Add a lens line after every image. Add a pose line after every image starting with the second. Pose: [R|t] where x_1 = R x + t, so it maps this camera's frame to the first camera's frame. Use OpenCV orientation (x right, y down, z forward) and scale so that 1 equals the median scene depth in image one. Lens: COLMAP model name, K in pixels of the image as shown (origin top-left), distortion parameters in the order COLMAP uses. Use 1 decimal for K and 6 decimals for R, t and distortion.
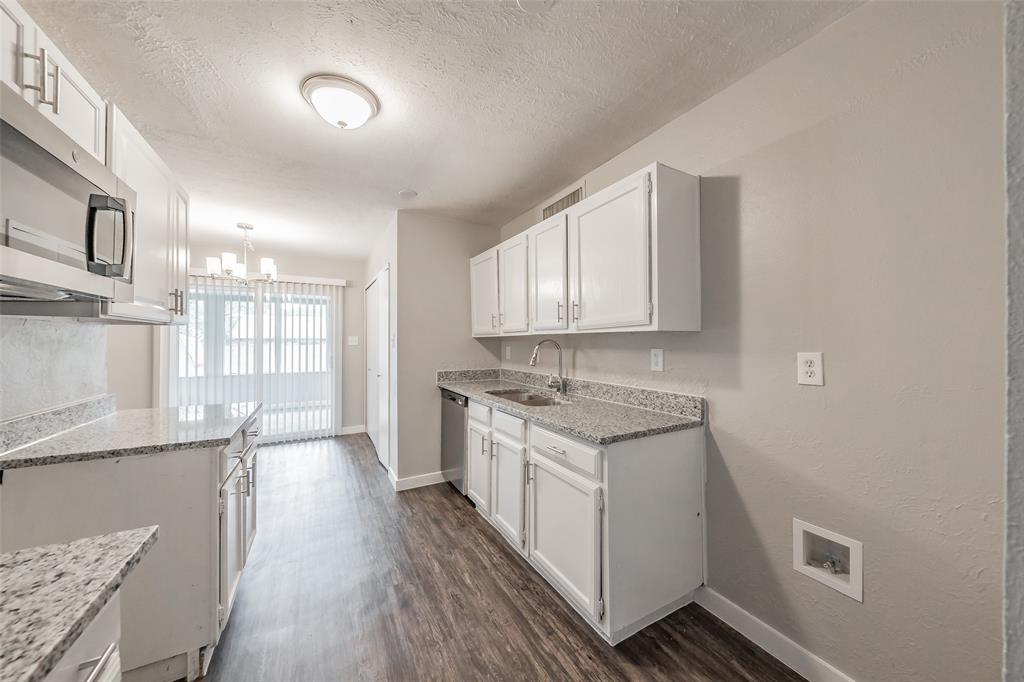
lens RADIAL K [[358.2, 0, 516.4], [0, 358.2, 338.3], [0, 0, 1]] dist [-0.001641, -0.000314]
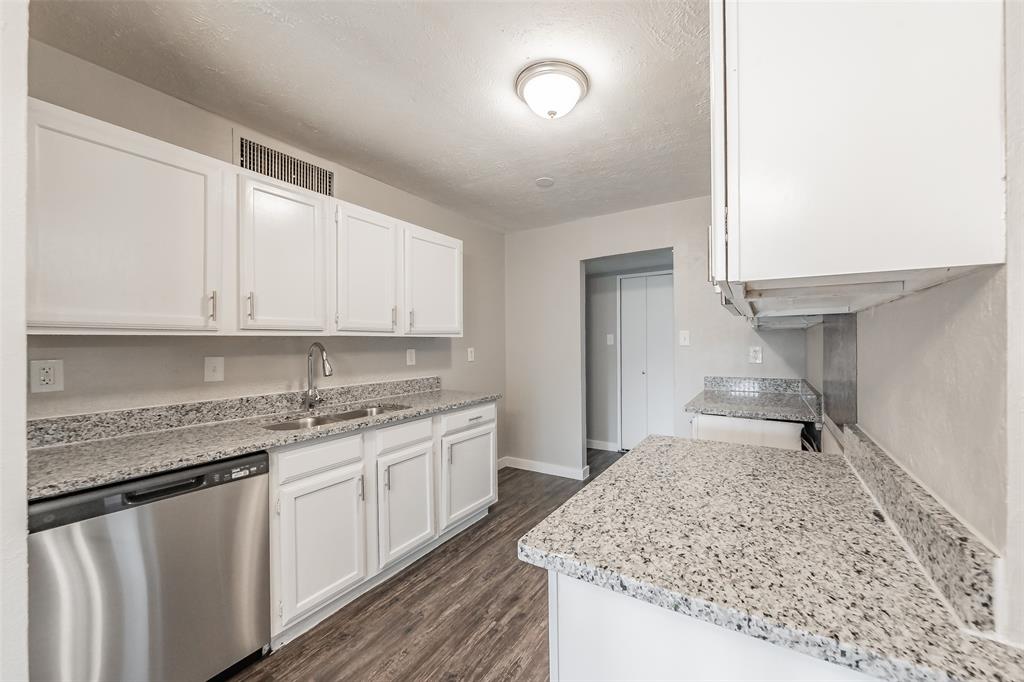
lens RADIAL K [[378.0, 0, 536.0], [0, 378.0, 344.1], [0, 0, 1]] dist [-0.000723, -0.000041]
pose [[-0.492596, 0.003696, 0.870250, -0.934275], [0.002554, 0.999993, -0.002801, 0.012211], [-0.870254, 0.000843, -0.492602, 1.074660]]
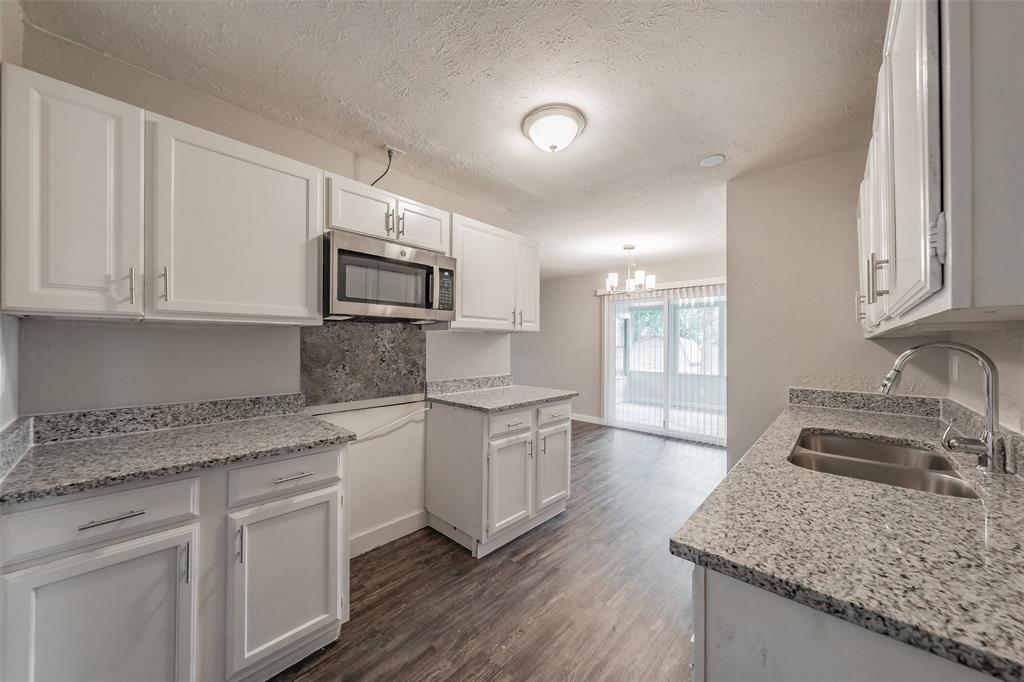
lens RADIAL K [[361.5, 0, 516.1], [0, 361.5, 340.7], [0, 0, 1]] dist [-0.000996, -0.000224]
pose [[0.316691, -0.004946, -0.948516, 0.379122], [0.002815, 0.999987, -0.004275, 0.003605], [0.948525, -0.001317, 0.316701, 0.376096]]
